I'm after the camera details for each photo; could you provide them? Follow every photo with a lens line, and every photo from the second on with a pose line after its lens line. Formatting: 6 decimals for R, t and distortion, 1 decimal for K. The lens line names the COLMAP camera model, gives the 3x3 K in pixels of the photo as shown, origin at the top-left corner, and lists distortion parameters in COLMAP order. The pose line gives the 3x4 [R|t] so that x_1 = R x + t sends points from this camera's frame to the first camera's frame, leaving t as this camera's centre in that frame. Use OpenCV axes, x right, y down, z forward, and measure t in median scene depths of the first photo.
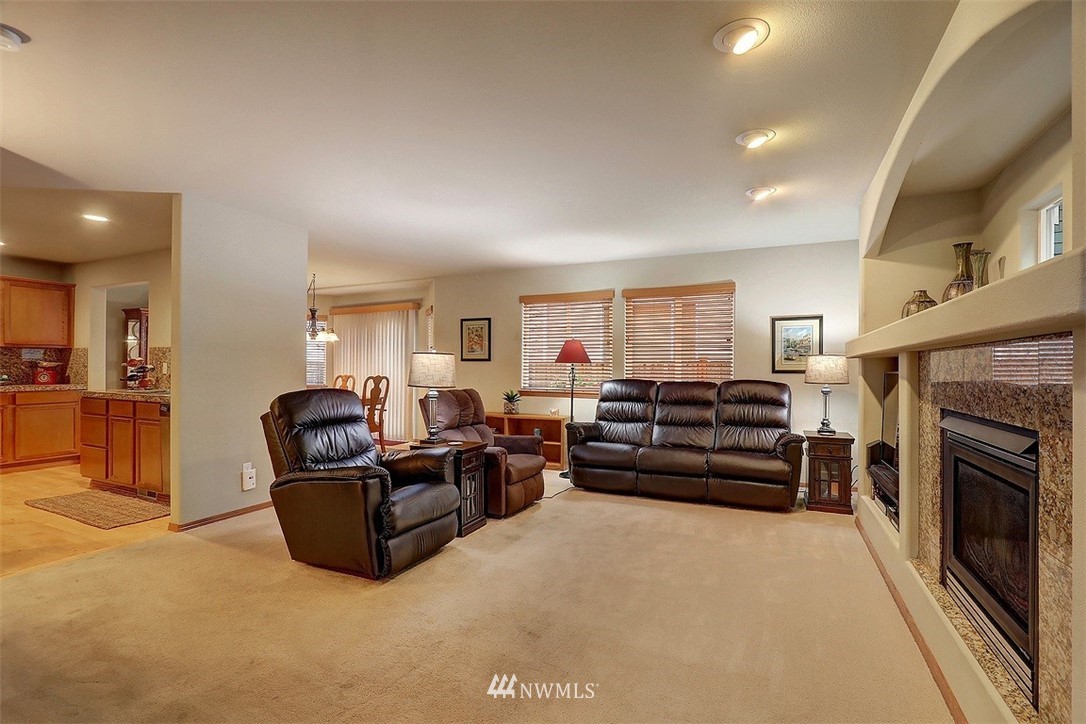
lens RADIAL K [[498.4, 0, 549.0], [0, 498.4, 369.5], [0, 0, 1]] dist [-0.016667, 0.001353]
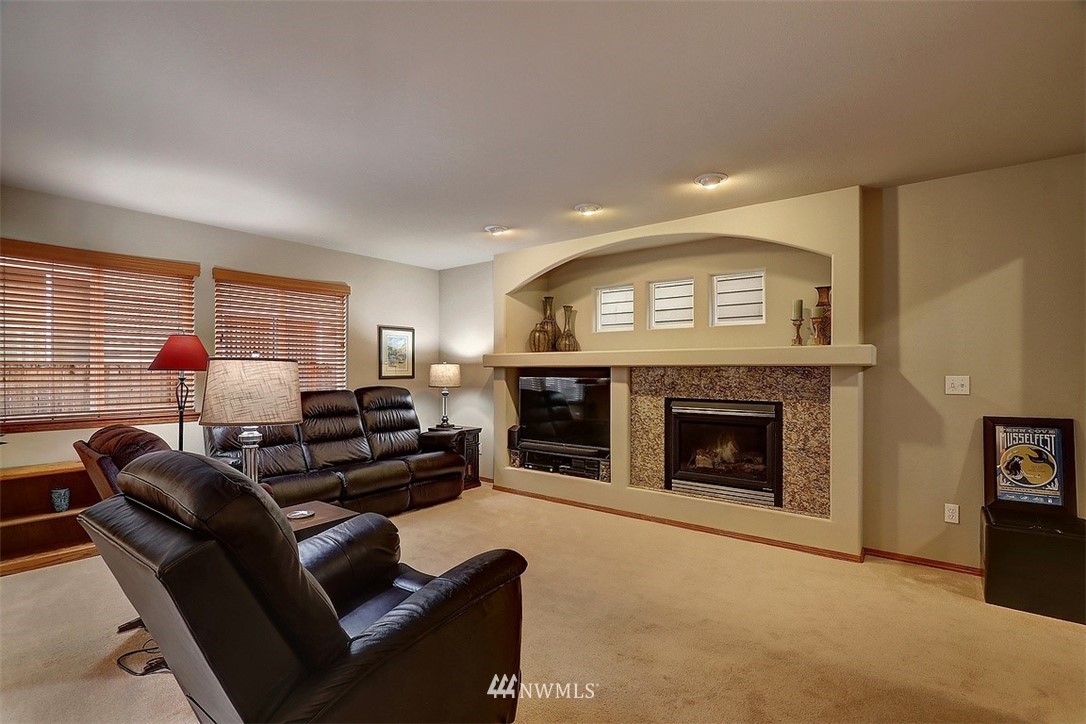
lens RADIAL K [[498.4, 0, 540.3], [0, 498.4, 368.6], [0, 0, 1]] dist [-0.016667, 0.001353]
pose [[0.232463, -0.002952, 0.972601, -0.507170], [0.000267, 0.999996, 0.002971, -0.017832], [-0.972605, -0.000431, 0.232463, 0.431236]]
